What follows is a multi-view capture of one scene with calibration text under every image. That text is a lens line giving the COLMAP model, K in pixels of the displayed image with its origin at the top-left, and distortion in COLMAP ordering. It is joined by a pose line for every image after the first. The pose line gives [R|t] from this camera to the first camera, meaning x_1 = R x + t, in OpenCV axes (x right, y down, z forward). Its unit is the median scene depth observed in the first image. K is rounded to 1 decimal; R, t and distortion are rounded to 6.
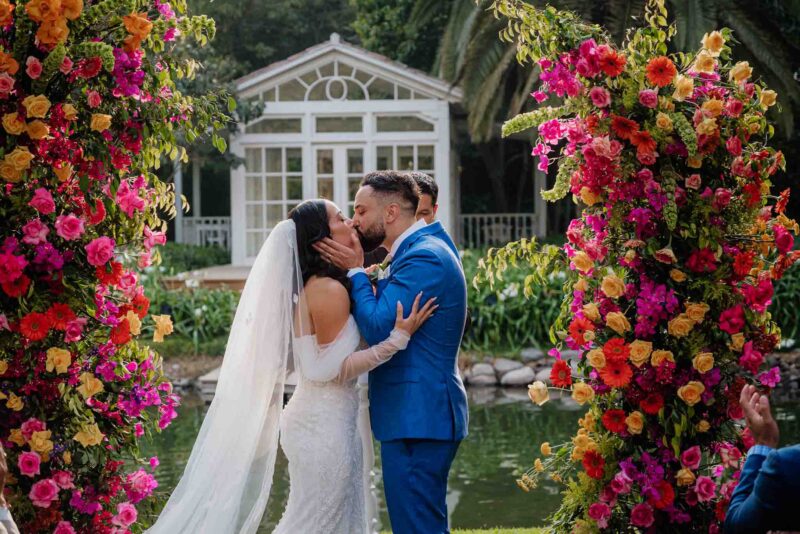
lens RADIAL K [[1607.2, 0, 383.5], [0, 1607.2, 255.8], [0, 0, 1]] dist [0.049368, 0.000000]
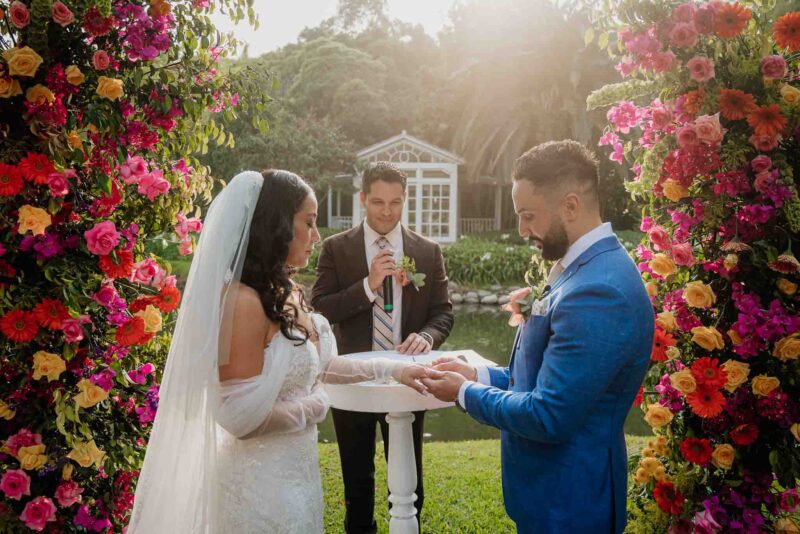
lens RADIAL K [[674.6, 0, 400.5], [0, 674.6, 266.7], [0, 0, 1]] dist [-0.032434, 0.001514]
pose [[0.999049, 0.029003, -0.032564, -0.006364], [-0.027460, 0.998523, 0.046883, -0.008649], [0.033875, -0.045944, 0.998369, 0.636878]]
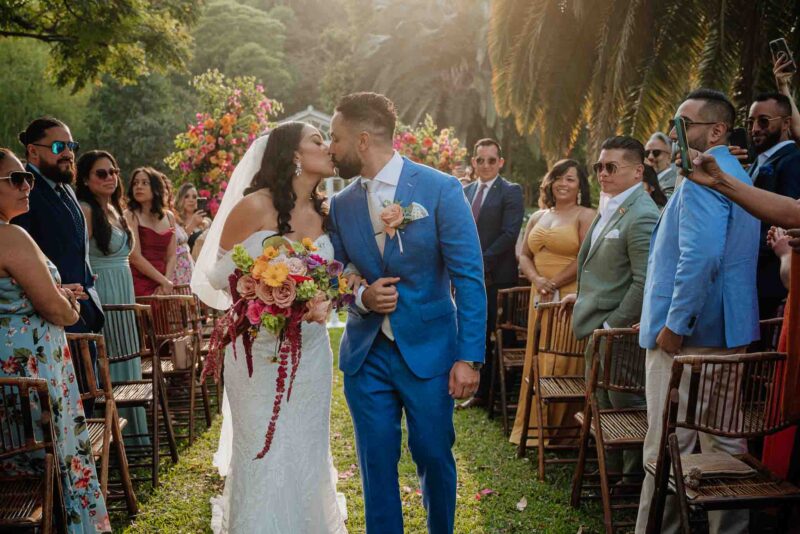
lens RADIAL K [[941.6, 0, 396.5], [0, 941.6, 267.4], [0, 0, 1]] dist [0.047204, 0.000000]
pose [[0.997957, -0.009912, 0.063117, -0.002936], [0.007283, 0.999101, 0.041759, 0.046221], [-0.063474, -0.041214, 0.997132, -0.767185]]
